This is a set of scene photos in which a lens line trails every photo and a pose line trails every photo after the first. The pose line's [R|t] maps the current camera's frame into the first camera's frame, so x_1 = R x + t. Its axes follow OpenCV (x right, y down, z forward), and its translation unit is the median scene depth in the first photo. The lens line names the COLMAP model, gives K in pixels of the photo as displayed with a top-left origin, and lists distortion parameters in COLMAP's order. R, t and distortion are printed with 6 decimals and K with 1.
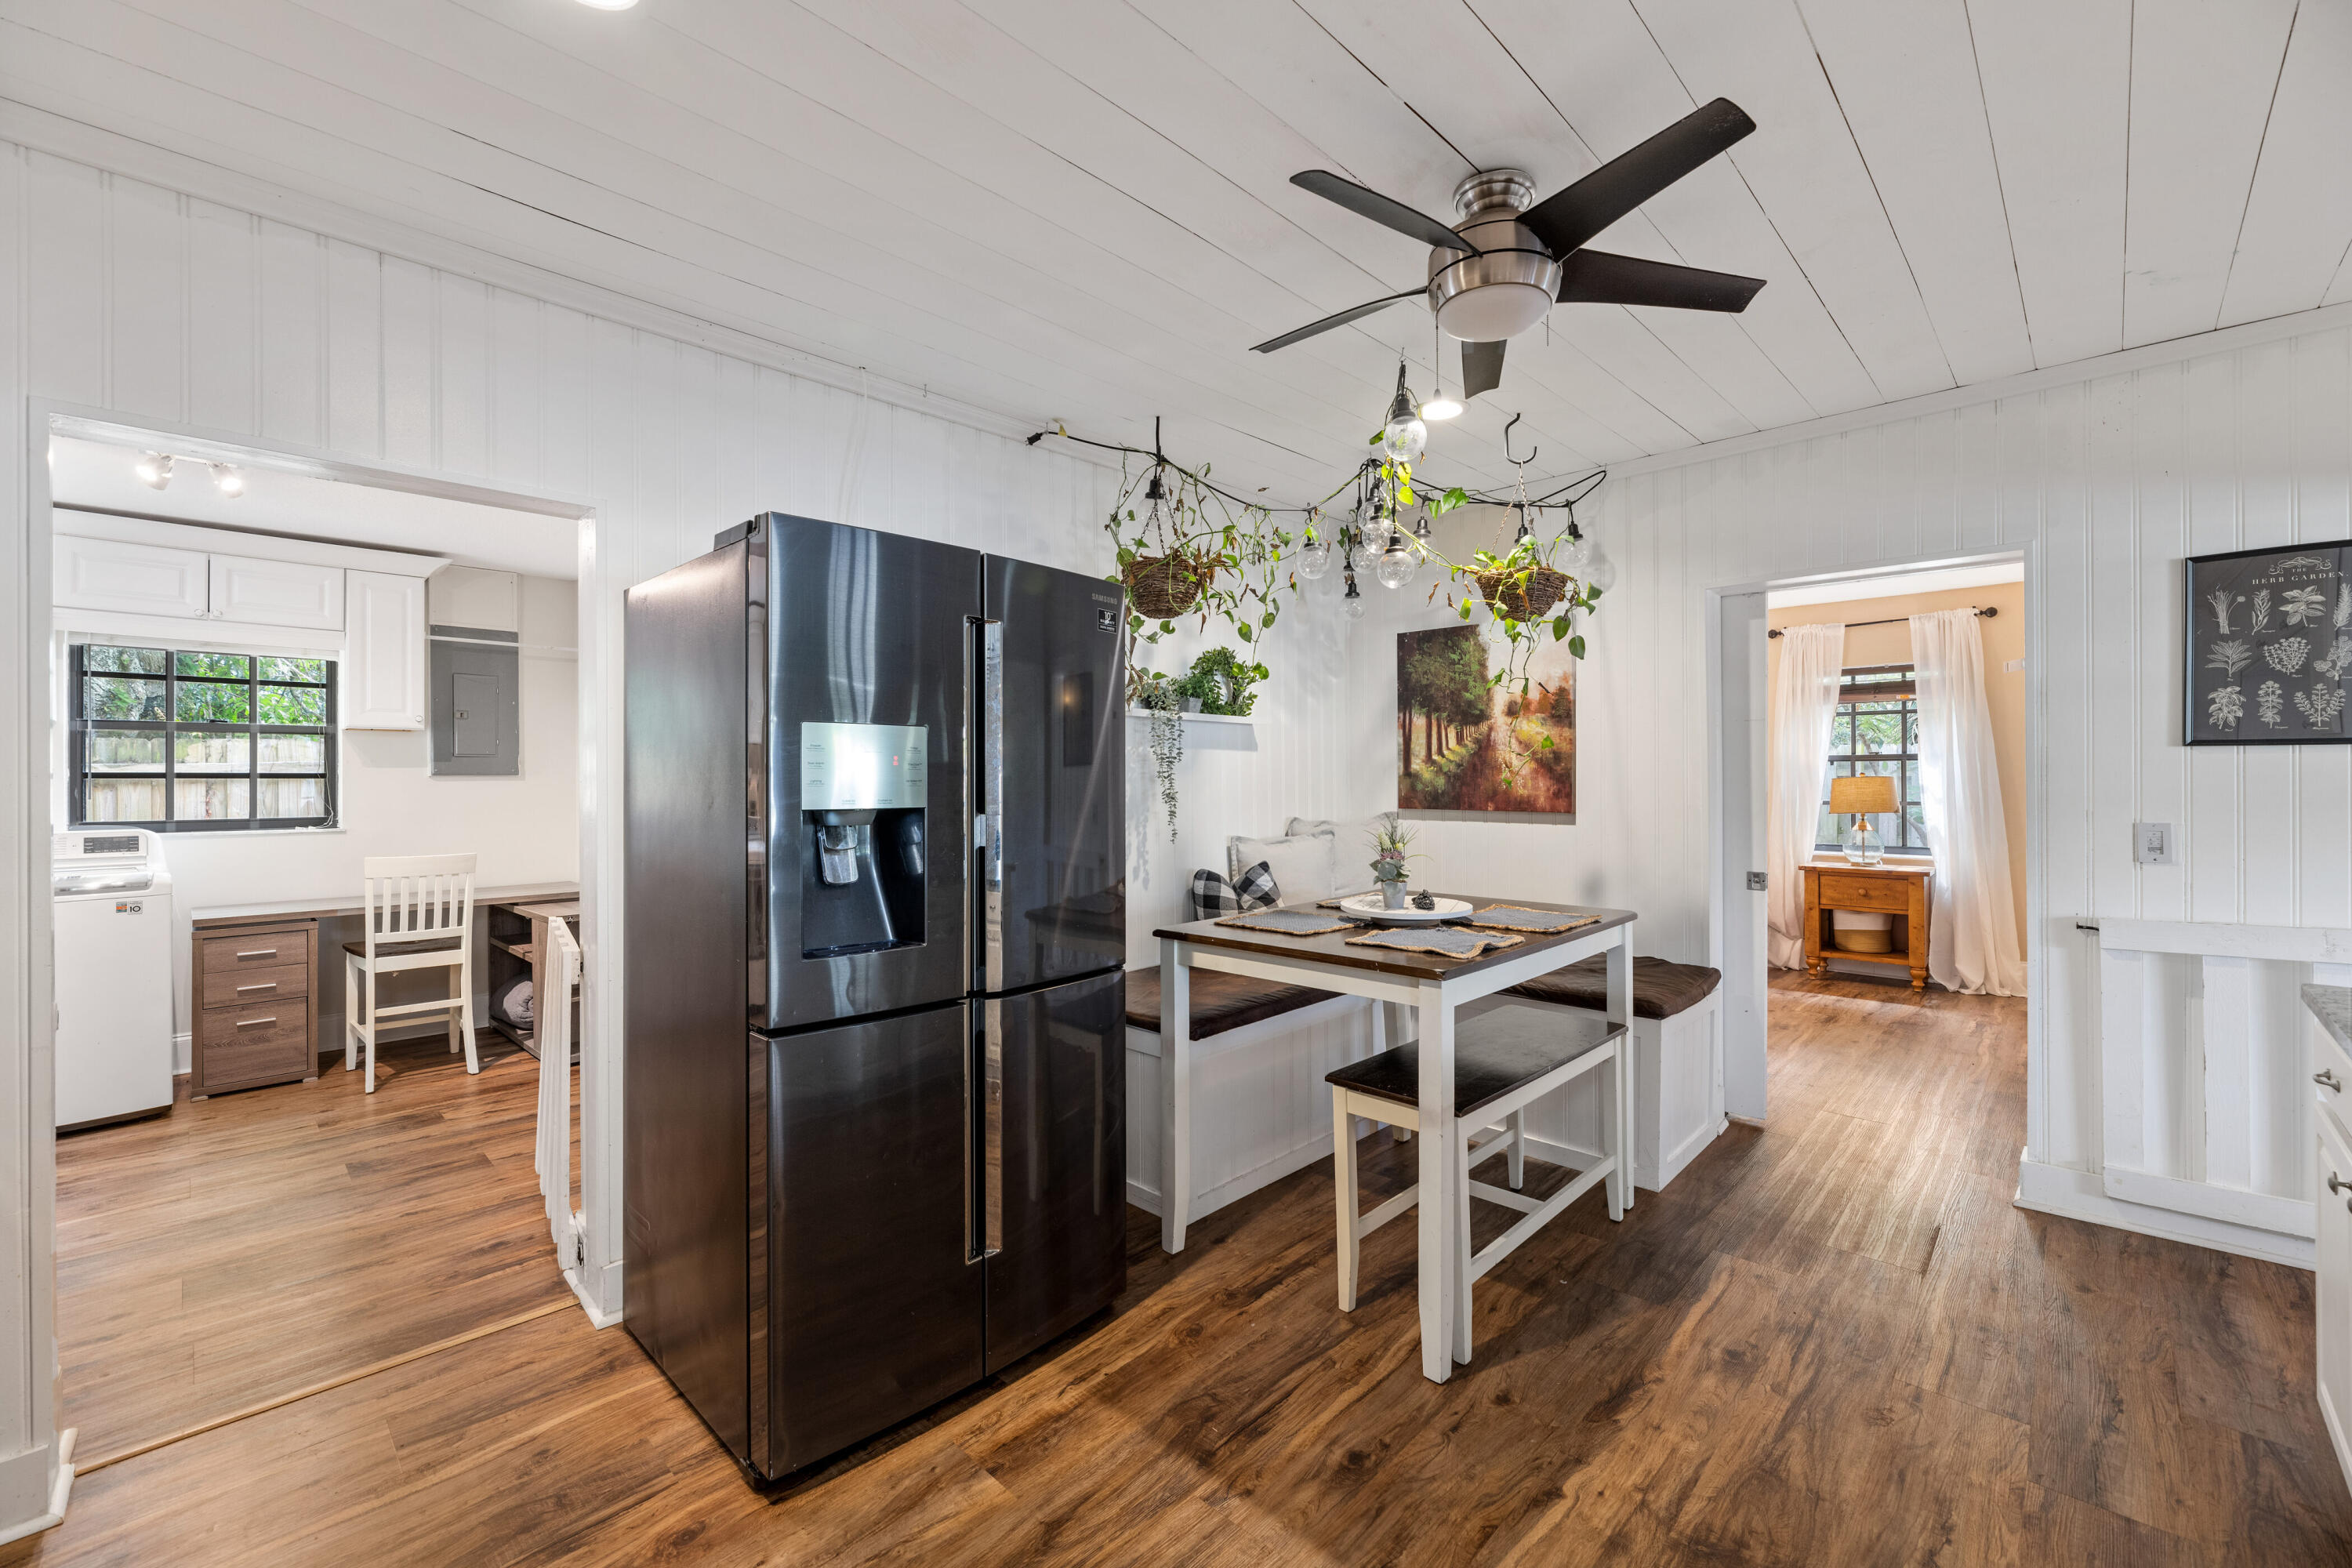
lens RADIAL K [[972.6, 0, 1179.1], [0, 972.6, 775.4], [0, 0, 1]] dist [-0.000747, 0.000110]
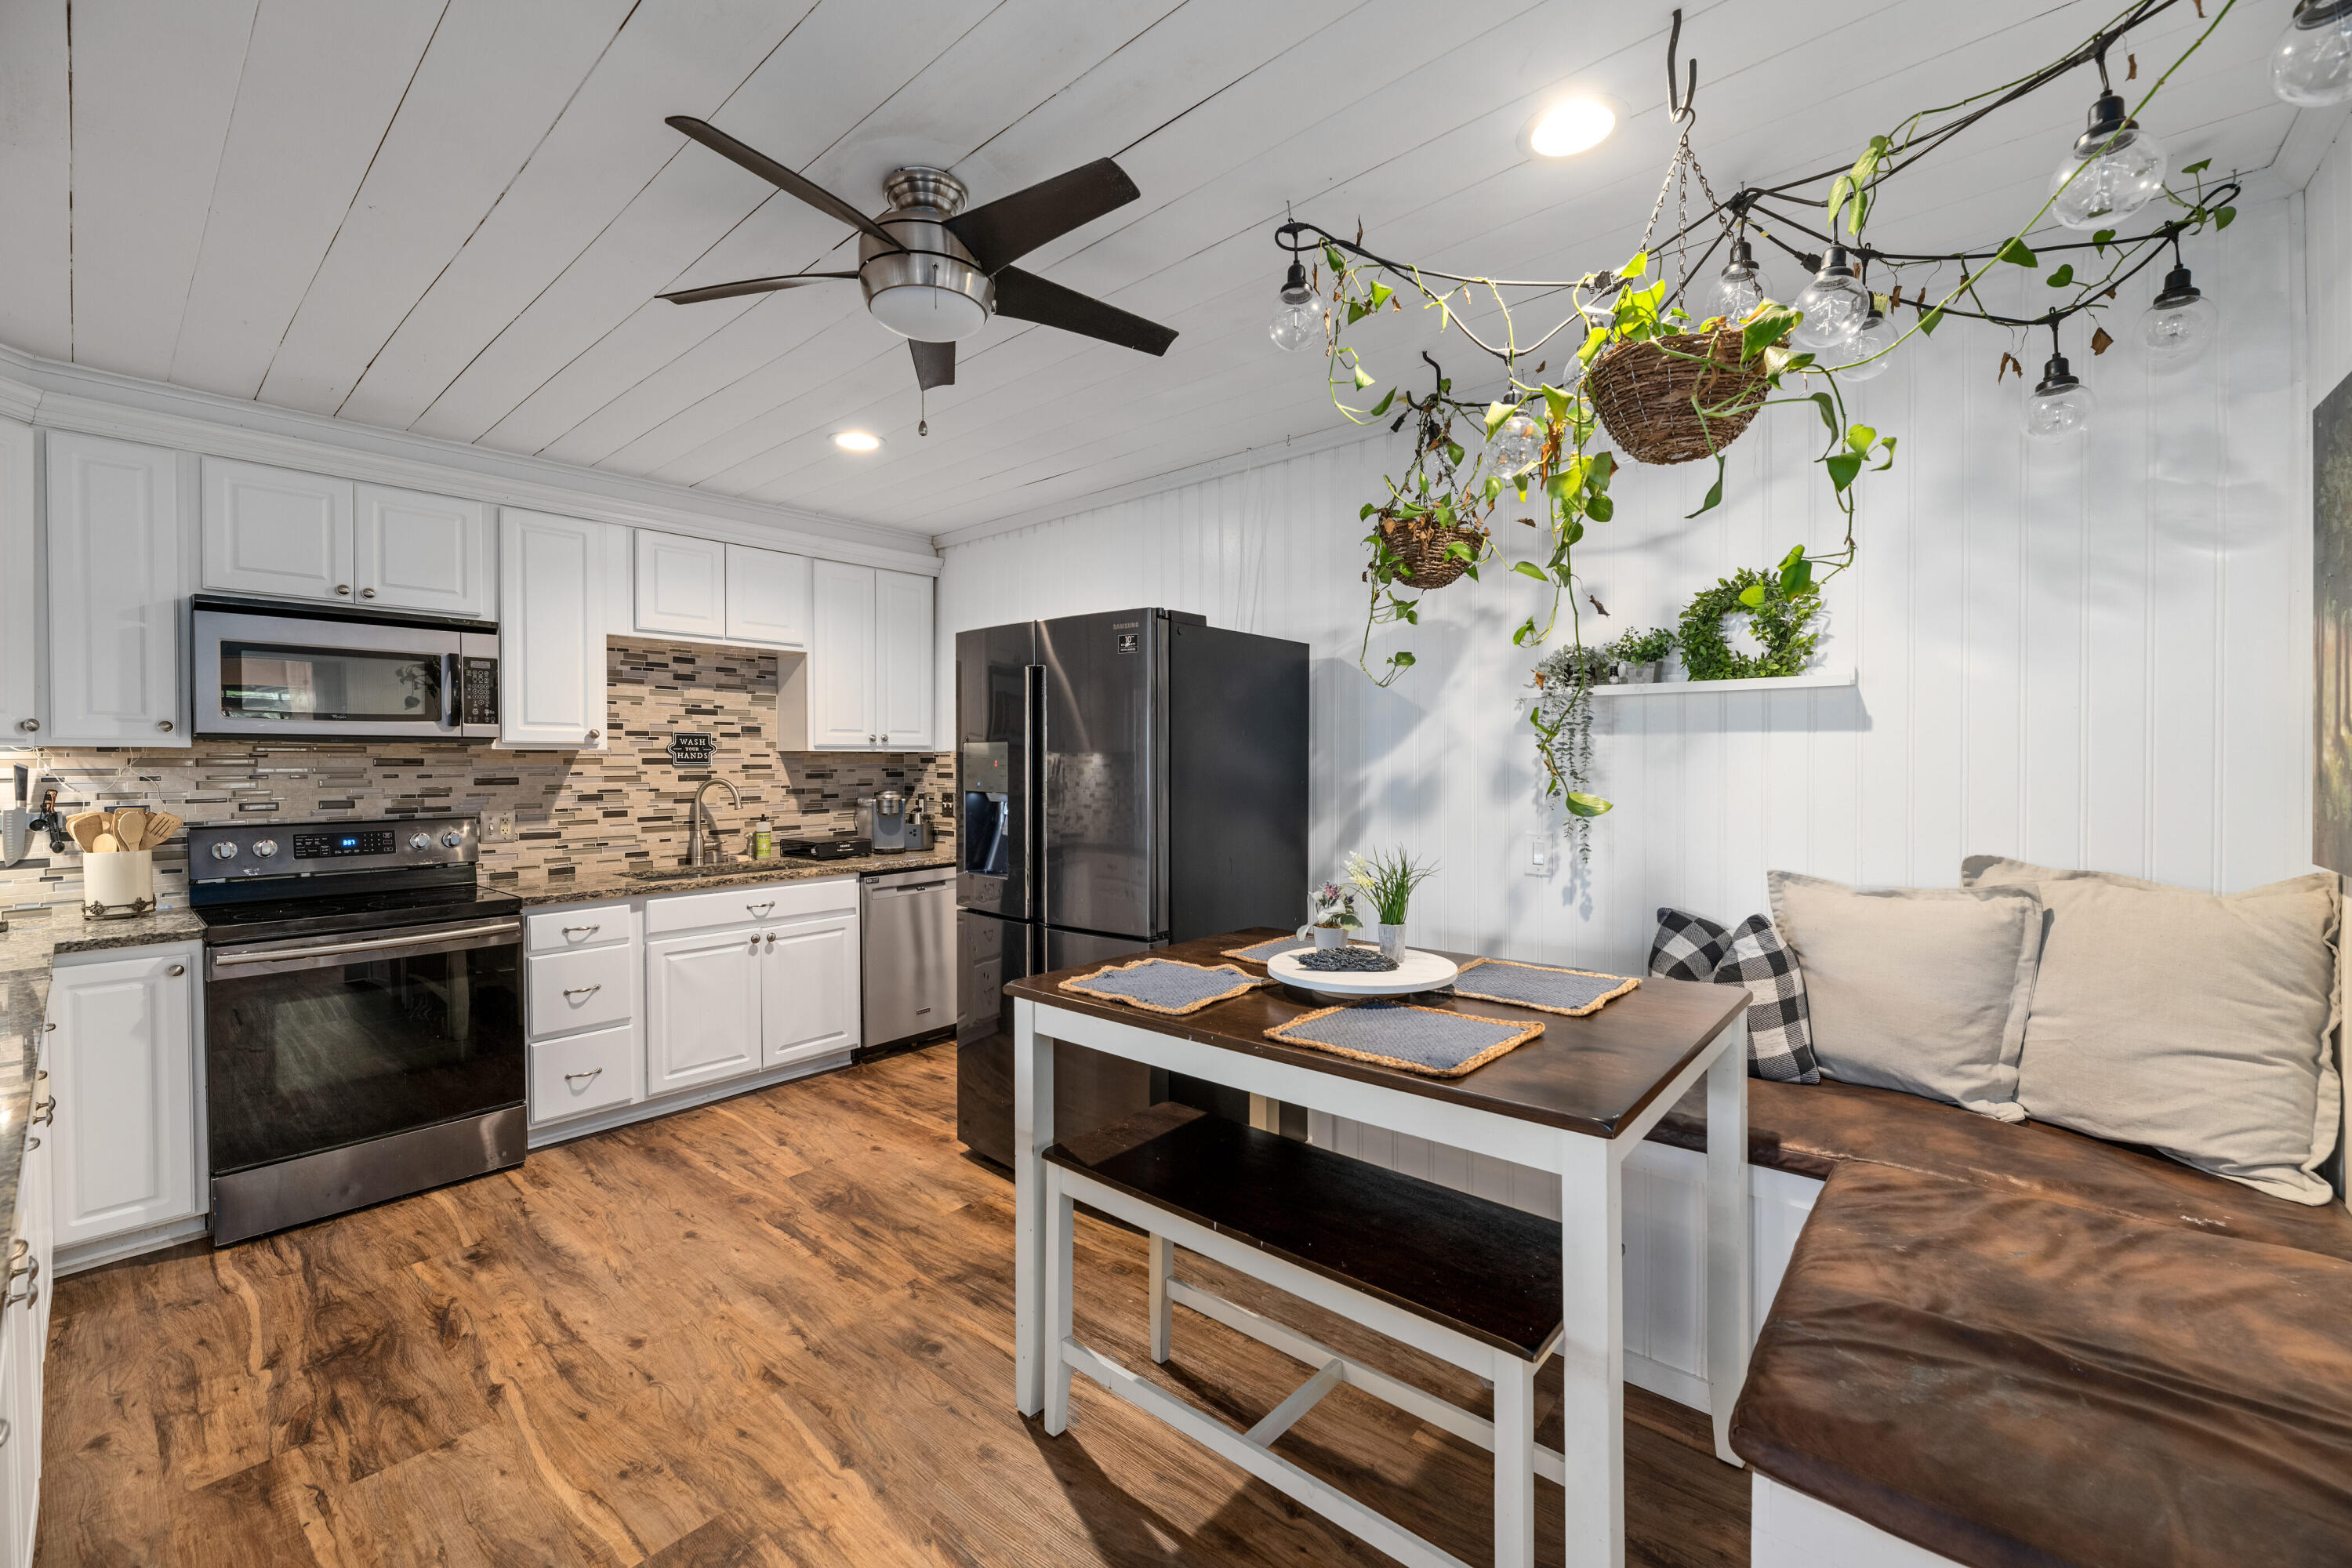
lens RADIAL K [[944.8, 0, 1181.4], [0, 944.8, 775.1], [0, 0, 1]] dist [-0.001395, -0.000201]
pose [[0.053704, 0.018443, -0.998387, 0.993636], [0.005521, 0.999809, 0.018766, -0.018226], [0.998542, -0.006520, 0.053592, 0.919901]]
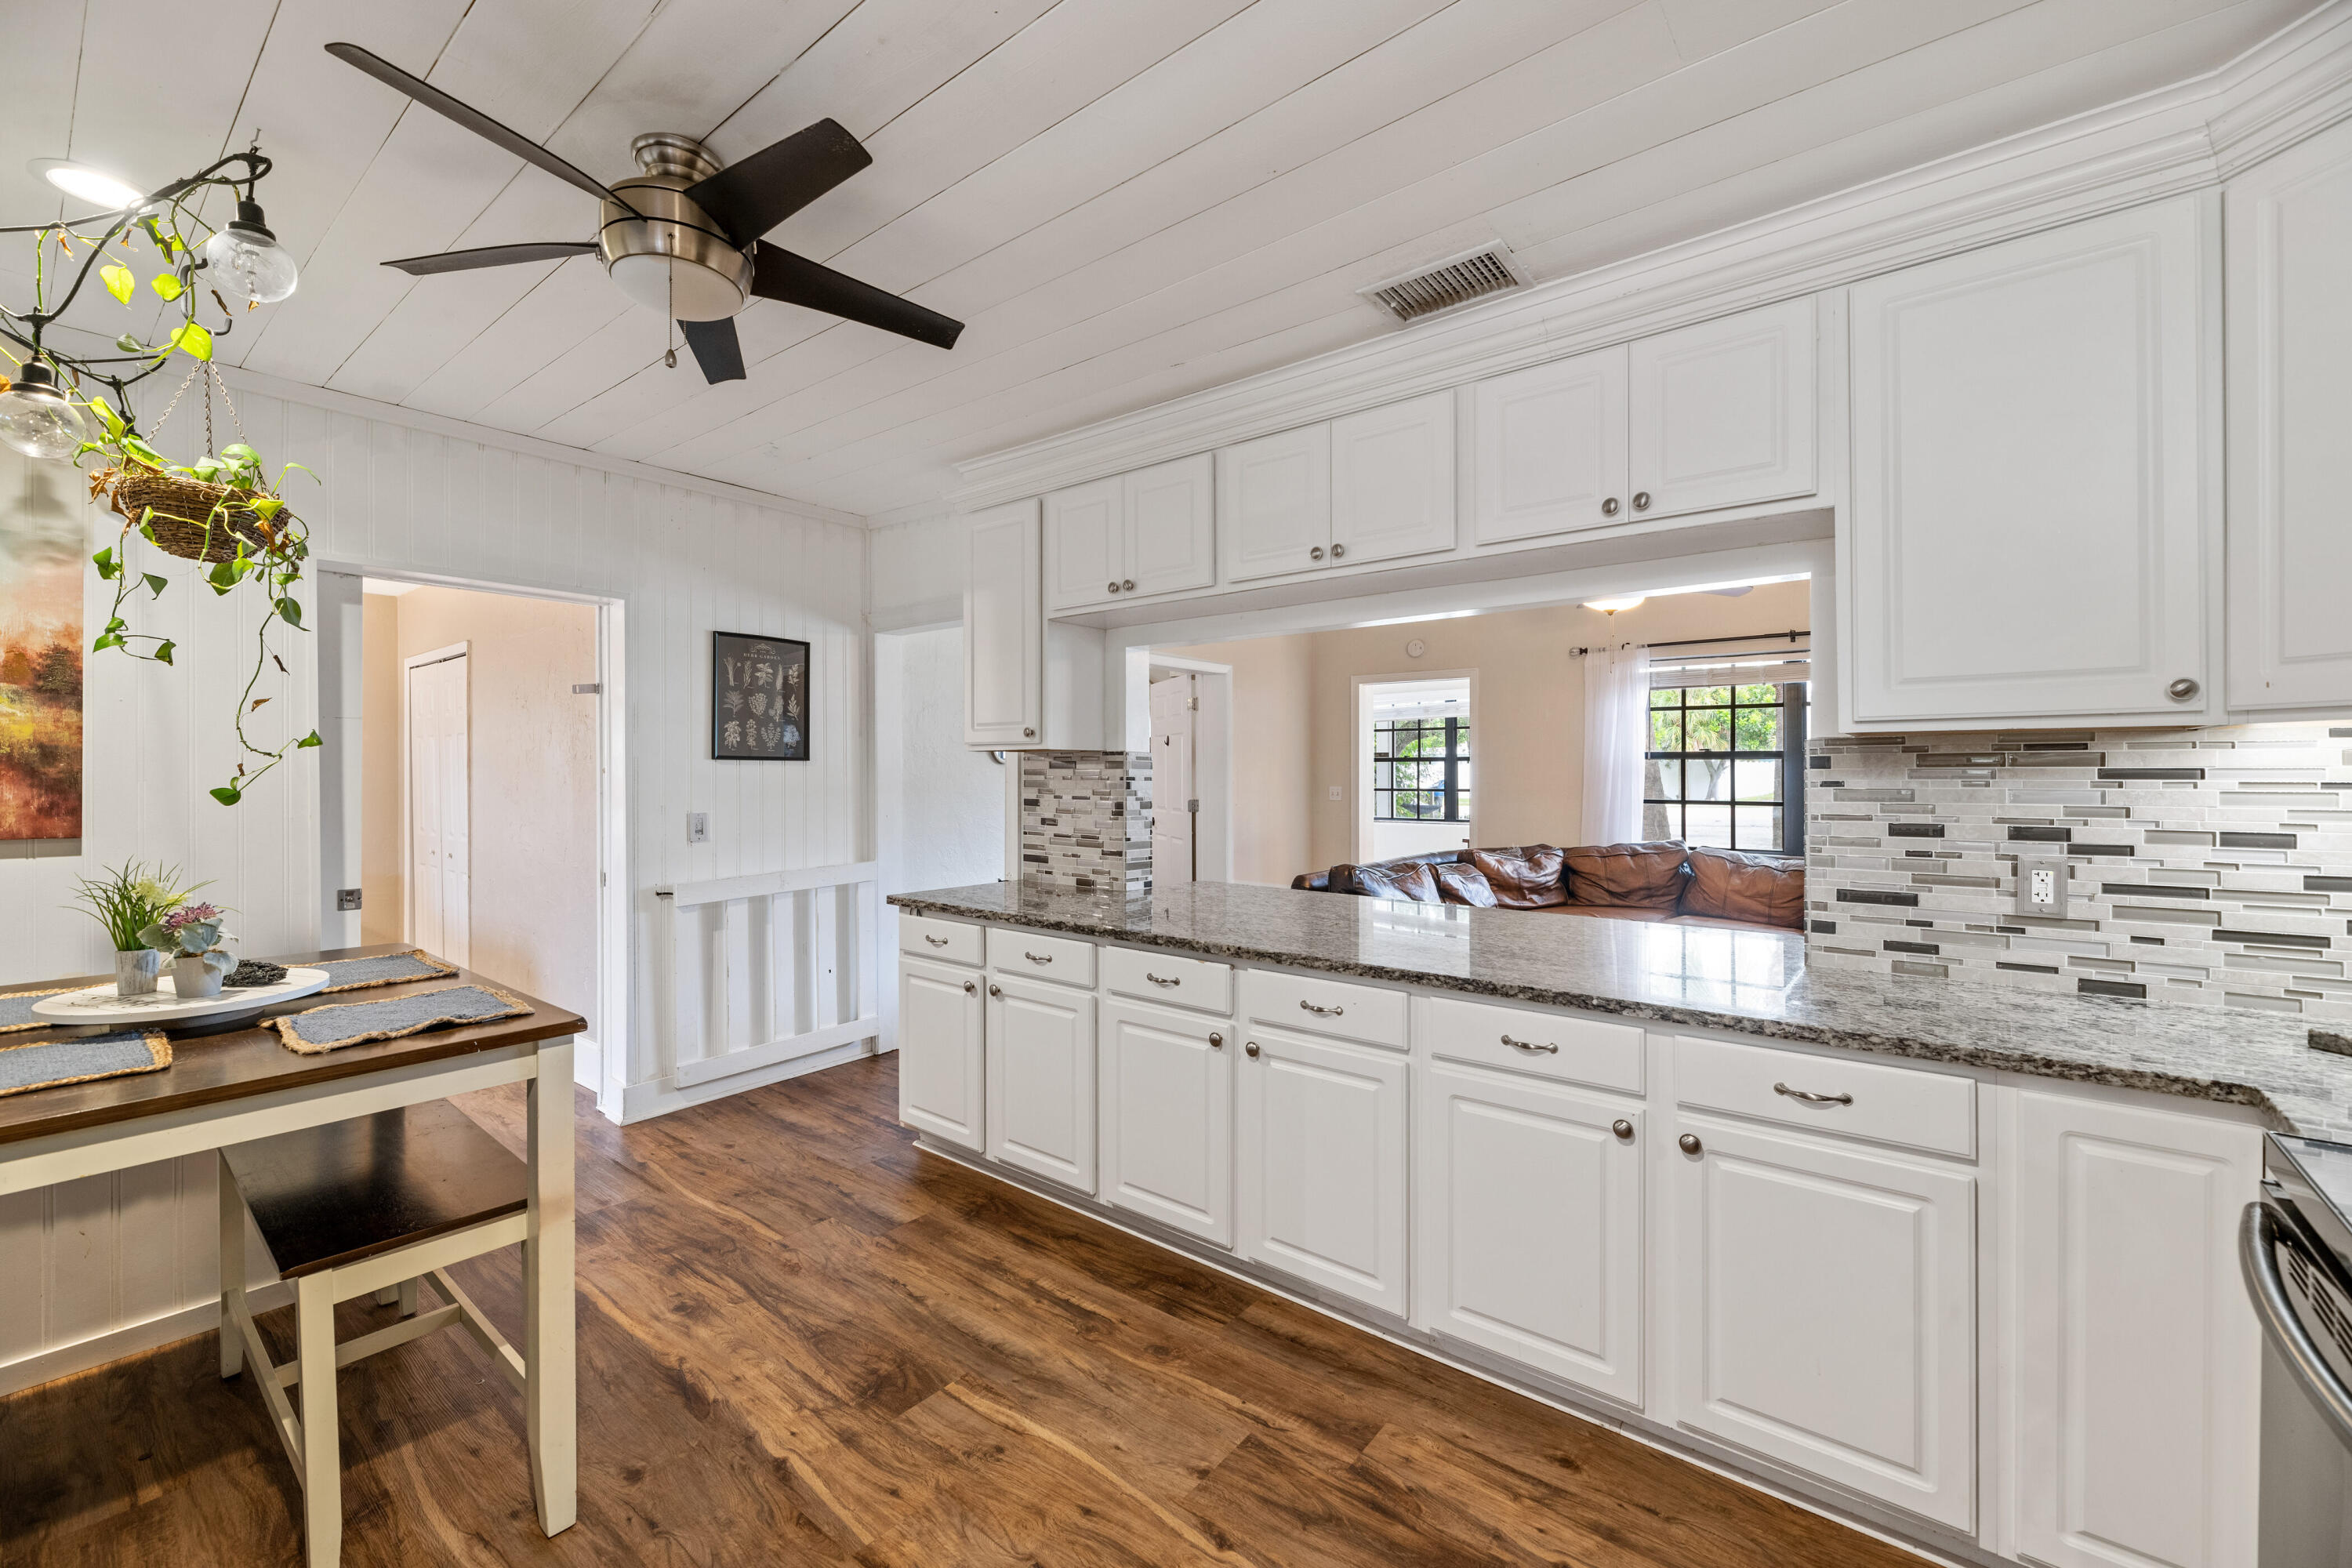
lens RADIAL K [[944.8, 0, 1181.4], [0, 944.8, 775.1], [0, 0, 1]] dist [-0.001395, -0.000201]
pose [[-0.095827, 0.000527, 0.995398, -0.474088], [-0.000696, 1.000000, -0.000596, -0.006770], [-0.995398, -0.000750, -0.095827, 0.465343]]
